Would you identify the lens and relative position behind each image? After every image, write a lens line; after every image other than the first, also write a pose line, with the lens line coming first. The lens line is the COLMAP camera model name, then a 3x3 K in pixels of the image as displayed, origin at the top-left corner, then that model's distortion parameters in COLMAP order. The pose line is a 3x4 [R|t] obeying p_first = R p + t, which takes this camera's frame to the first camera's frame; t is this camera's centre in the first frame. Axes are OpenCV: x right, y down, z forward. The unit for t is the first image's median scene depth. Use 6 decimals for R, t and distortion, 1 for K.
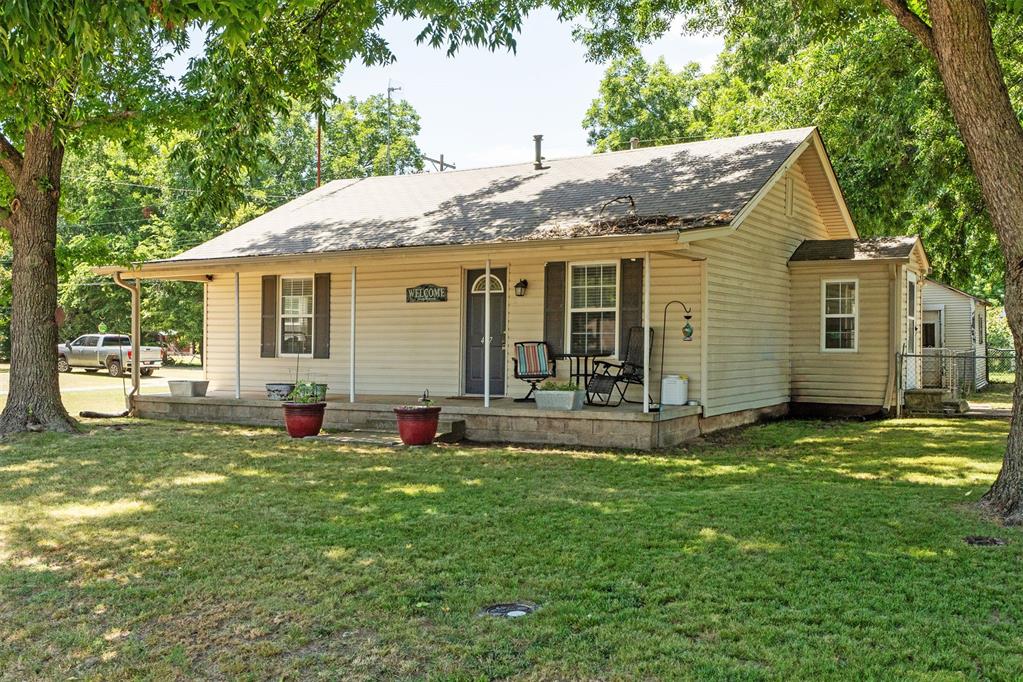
lens RADIAL K [[1017.4, 0, 513.6], [0, 1017.4, 344.3], [0, 0, 1]] dist [-0.015899, 0.000000]
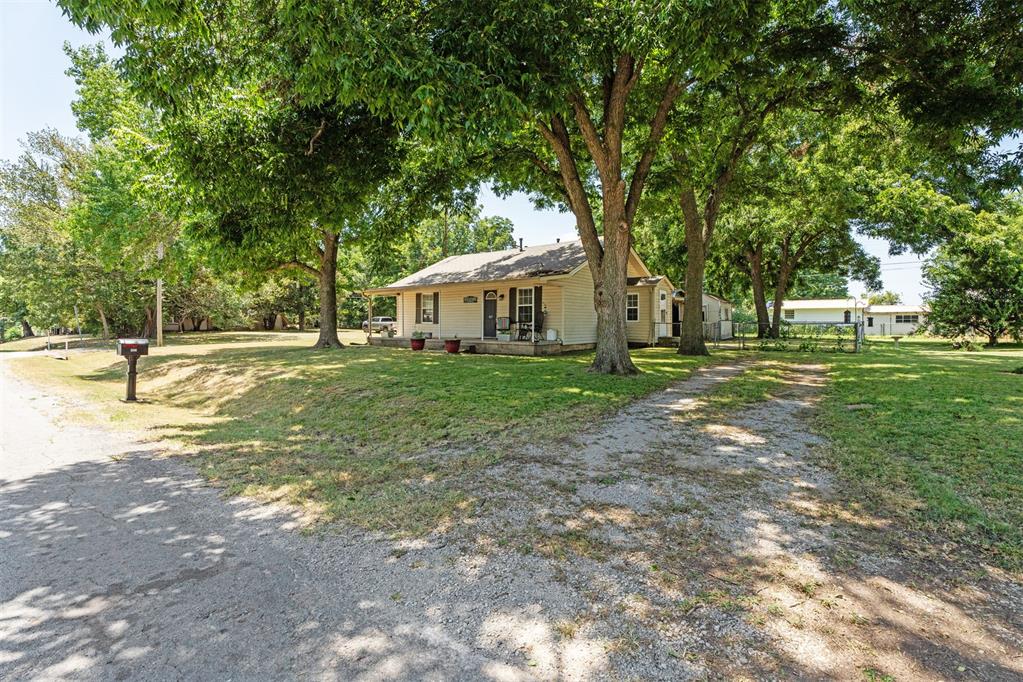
lens RADIAL K [[454.1, 0, 512.9], [0, 454.1, 336.3], [0, 0, 1]] dist [-0.015346, -0.000109]
pose [[0.991100, 0.005468, -0.133004, 0.180309], [-0.001473, 0.999545, 0.030116, 0.010566], [0.133108, -0.029652, 0.990658, -0.174006]]
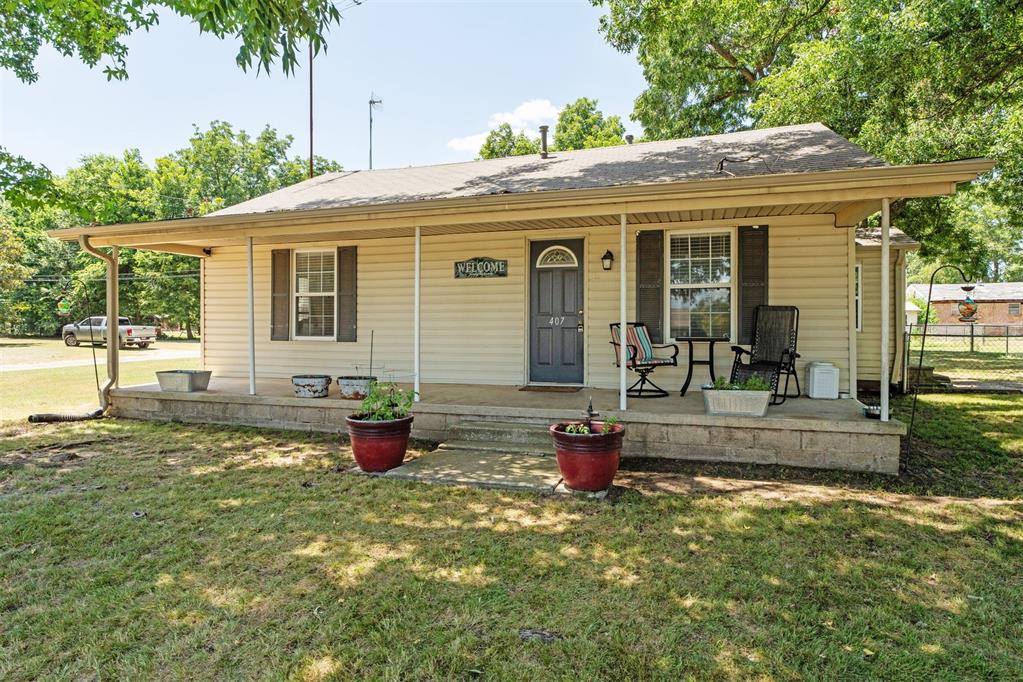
lens RADIAL K [[569.7, 0, 507.6], [0, 569.7, 330.8], [0, 0, 1]] dist [-0.011753, 0.002713]
pose [[0.976276, -0.005029, 0.216472, -0.163636], [0.002043, 0.999900, 0.014016, -0.002524], [-0.216520, -0.013242, 0.976188, 0.495414]]
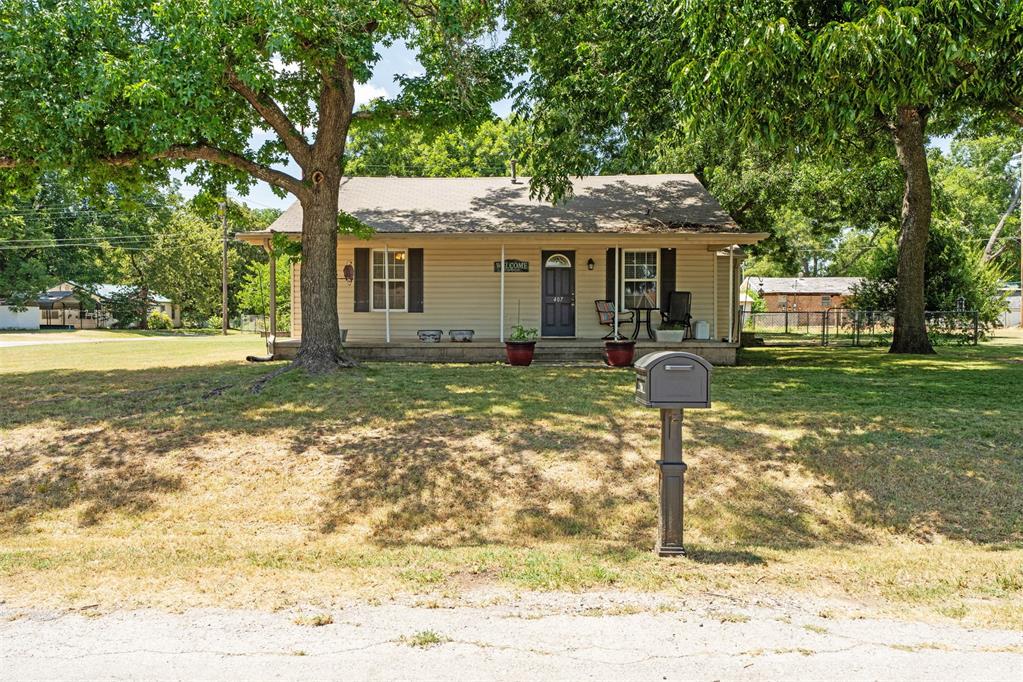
lens RADIAL K [[718.0, 0, 515.7], [0, 718.0, 339.5], [0, 0, 1]] dist [-0.009038, 0.001676]
pose [[0.866331, -0.014371, 0.499263, -0.560342], [-0.002134, 0.999470, 0.032473, 0.019067], [-0.499465, -0.029198, 0.865842, 0.124295]]
